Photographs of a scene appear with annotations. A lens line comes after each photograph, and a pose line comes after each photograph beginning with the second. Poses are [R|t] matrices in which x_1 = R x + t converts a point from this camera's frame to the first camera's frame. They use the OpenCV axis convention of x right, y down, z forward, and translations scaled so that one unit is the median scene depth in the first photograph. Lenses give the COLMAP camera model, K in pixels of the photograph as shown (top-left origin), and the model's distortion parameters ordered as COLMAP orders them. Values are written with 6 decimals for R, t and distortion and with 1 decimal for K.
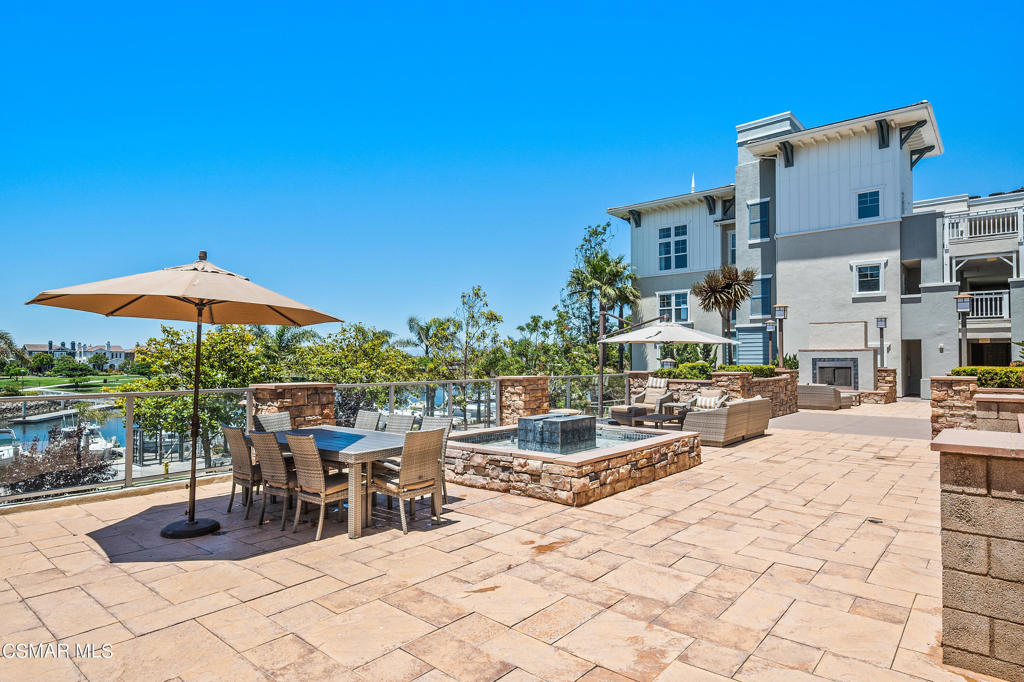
lens RADIAL K [[585.1, 0, 518.0], [0, 585.1, 343.6], [0, 0, 1]] dist [0.016068, -0.000553]
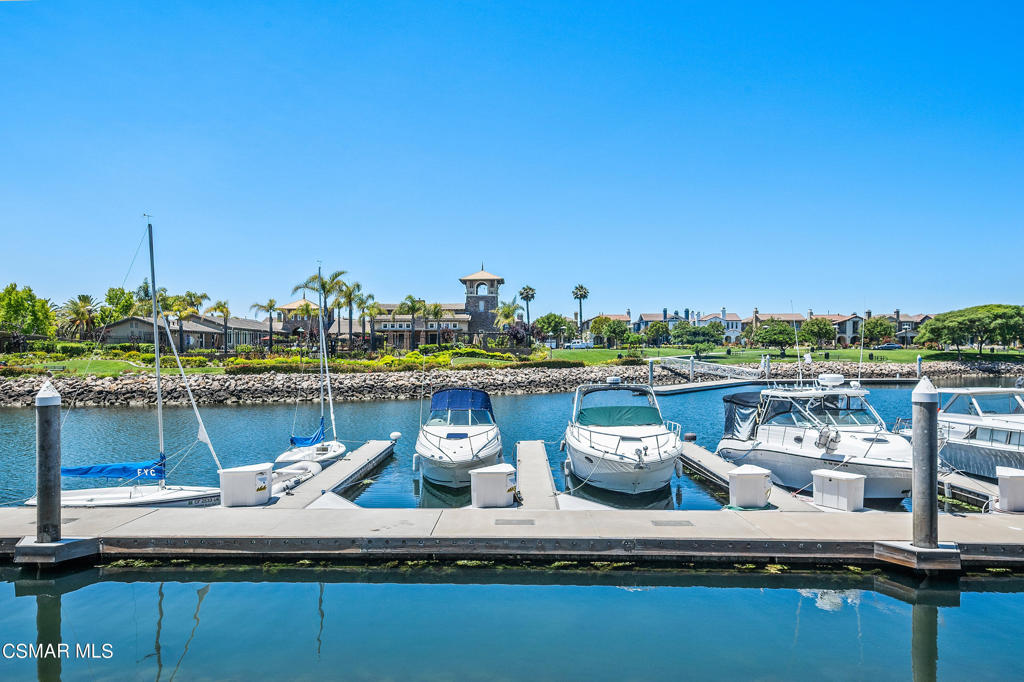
lens RADIAL K [[729.9, 0, 512.0], [0, 729.9, 341.0], [0, 0, 1]] dist [0.000213, 0.000443]
pose [[0.649211, -0.004615, -0.760594, -6.455914], [0.016305, 0.999836, 0.007851, 1.309204], [0.760433, -0.017499, 0.649180, 7.254731]]
